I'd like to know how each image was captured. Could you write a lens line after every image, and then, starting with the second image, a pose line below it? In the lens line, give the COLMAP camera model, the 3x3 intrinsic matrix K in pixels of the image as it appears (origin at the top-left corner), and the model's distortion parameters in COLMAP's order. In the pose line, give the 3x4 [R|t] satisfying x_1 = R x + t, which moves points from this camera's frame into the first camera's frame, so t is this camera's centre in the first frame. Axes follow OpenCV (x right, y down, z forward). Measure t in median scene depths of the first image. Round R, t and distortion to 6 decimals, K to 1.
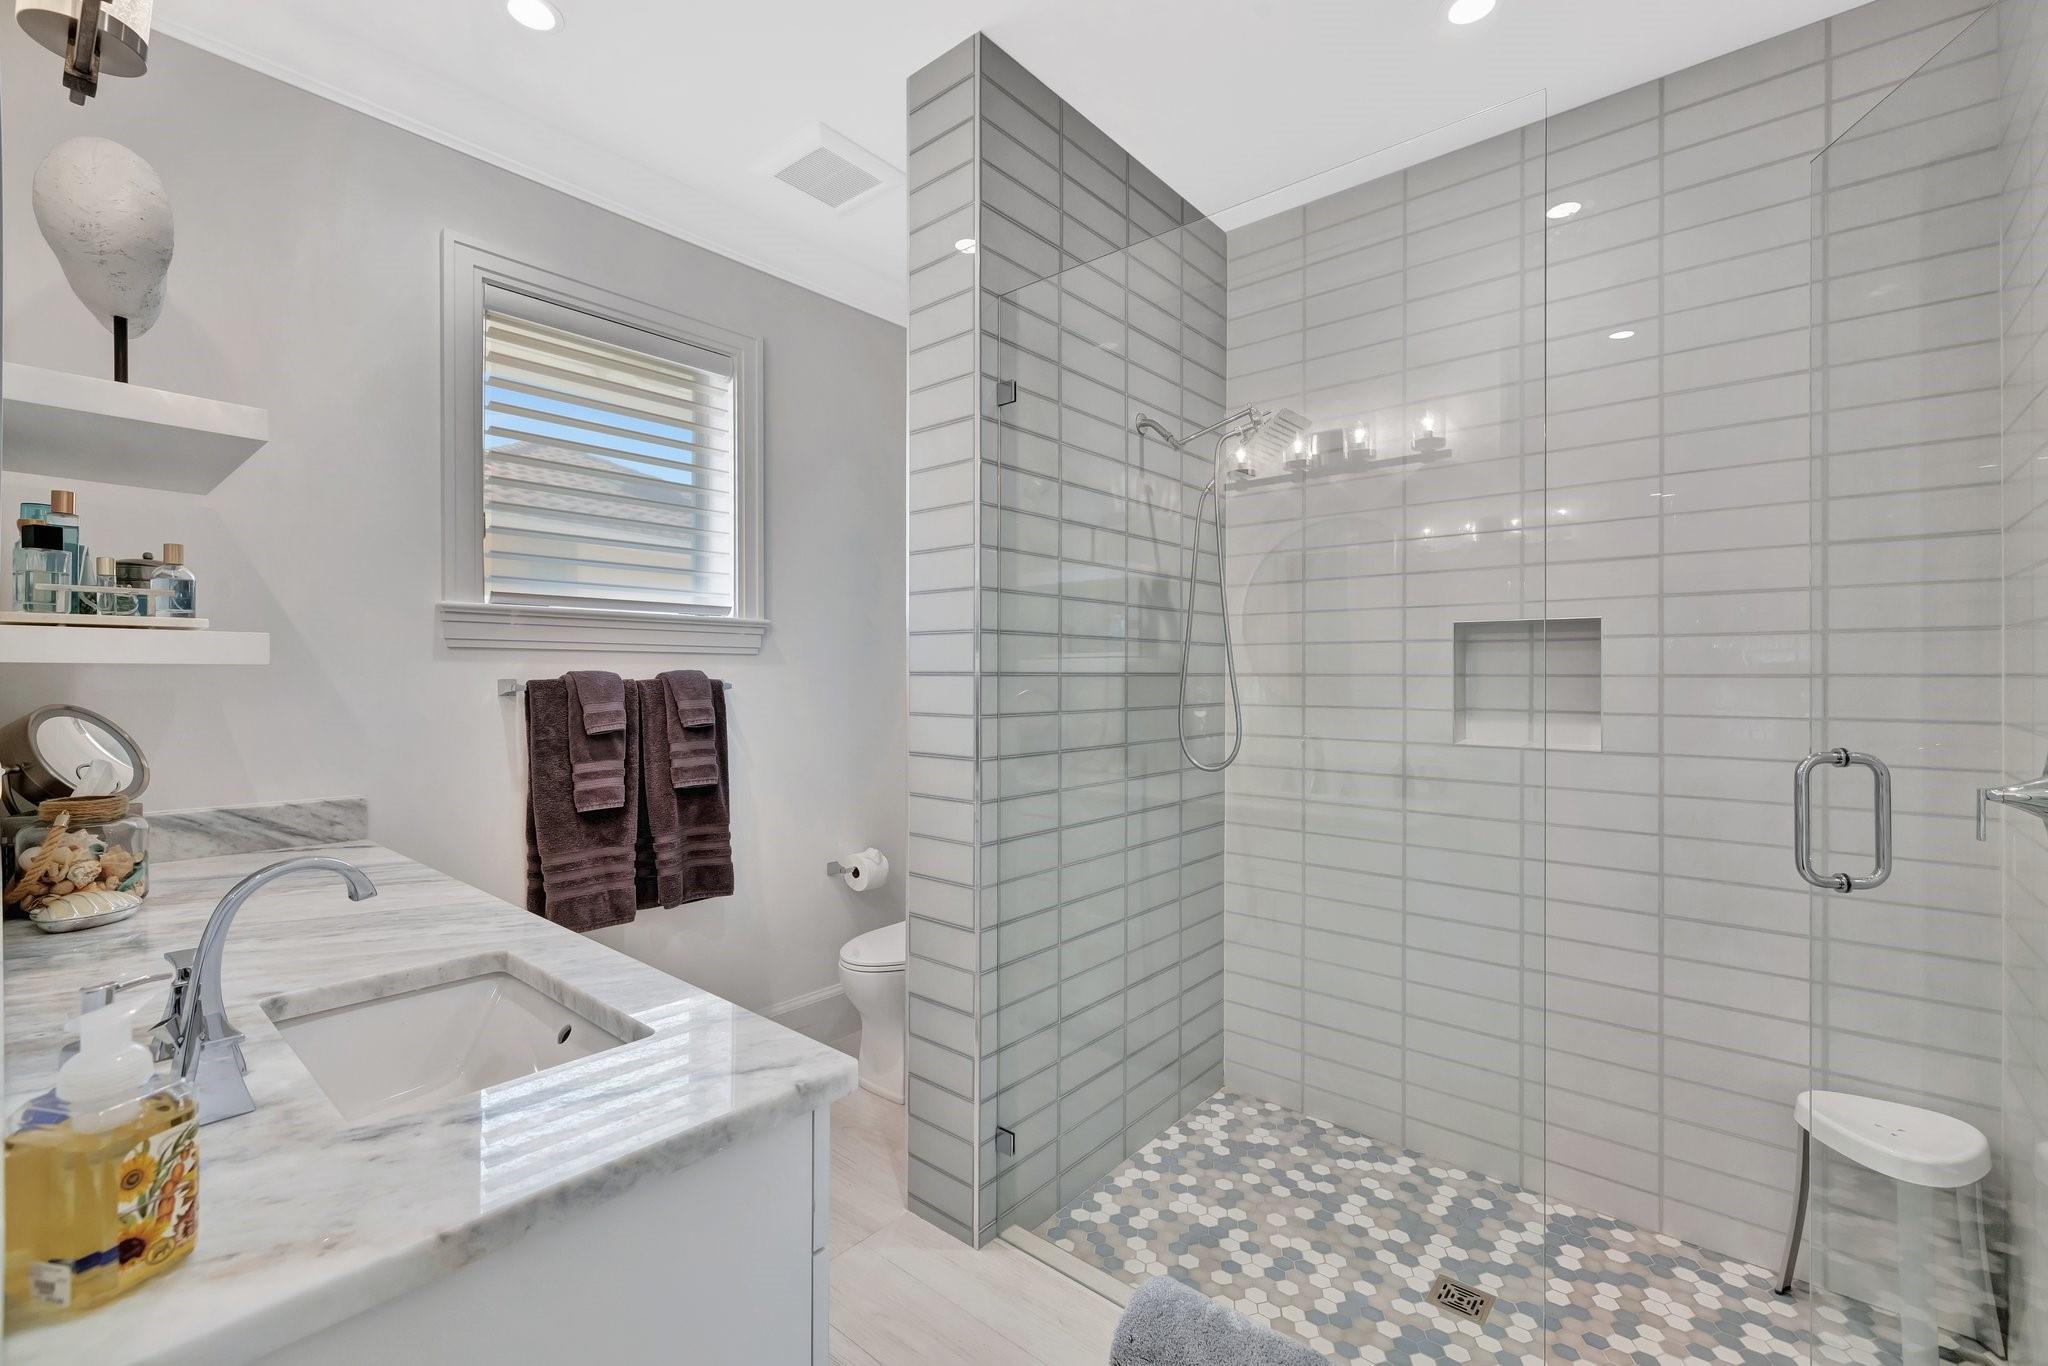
lens RADIAL K [[881.3, 0, 1017.7], [0, 881.3, 677.2], [0, 0, 1]] dist [-0.000669, 0.000078]
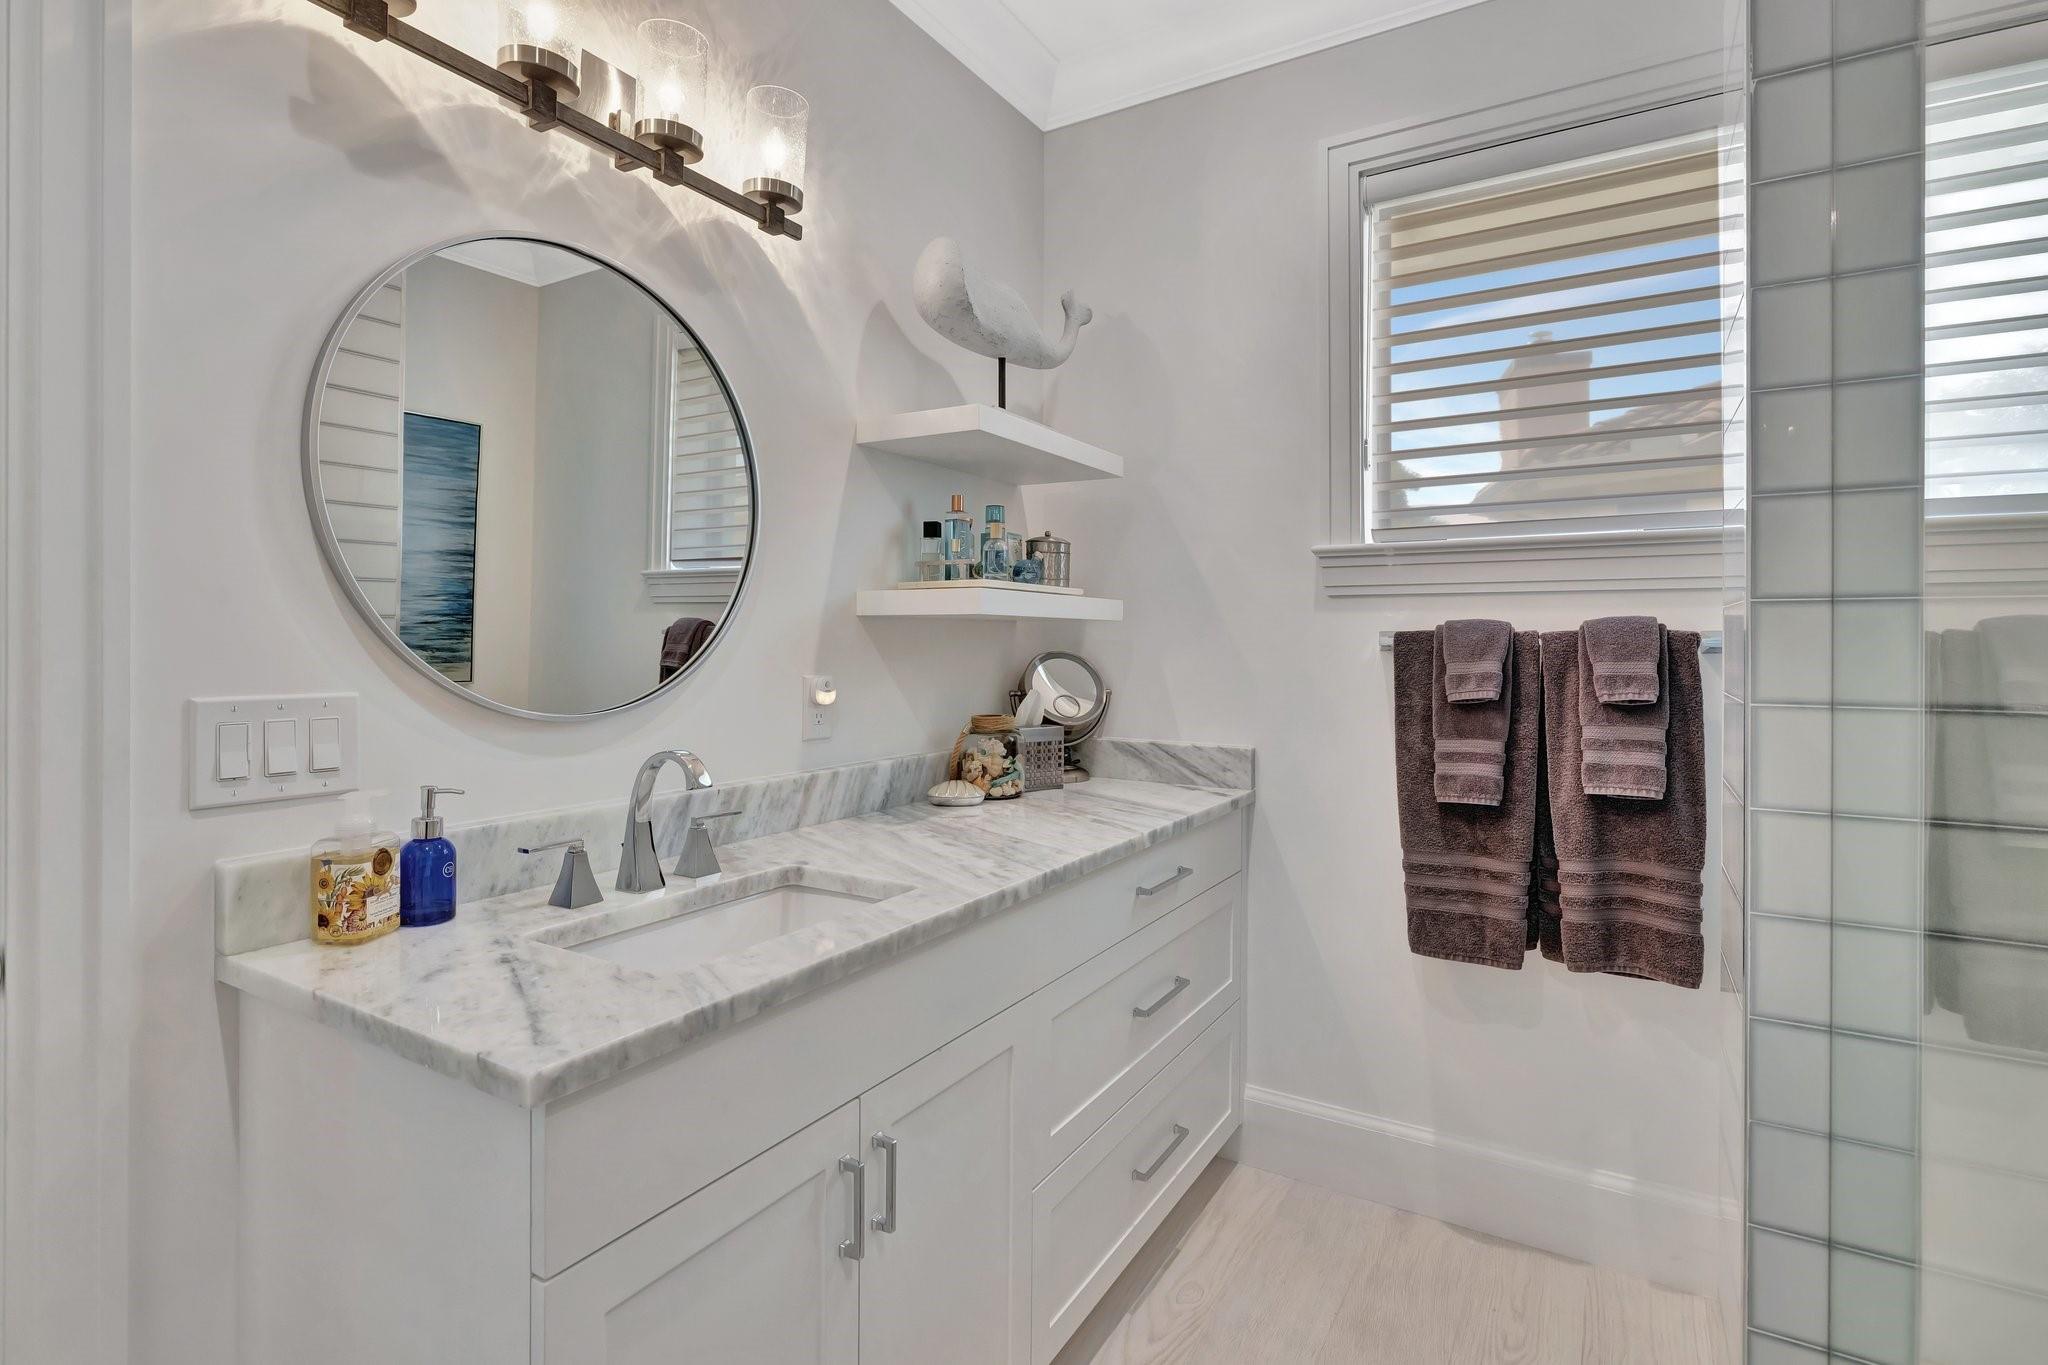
lens RADIAL K [[998.4, 0, 1010.3], [0, 998.4, 636.7], [0, 0, 1]] dist [0.000520, 0.000514]
pose [[0.175716, -0.005077, -0.984428, 0.294037], [-0.004720, 0.999971, -0.006000, 0.015048], [0.984430, 0.005700, 0.175687, 0.466284]]
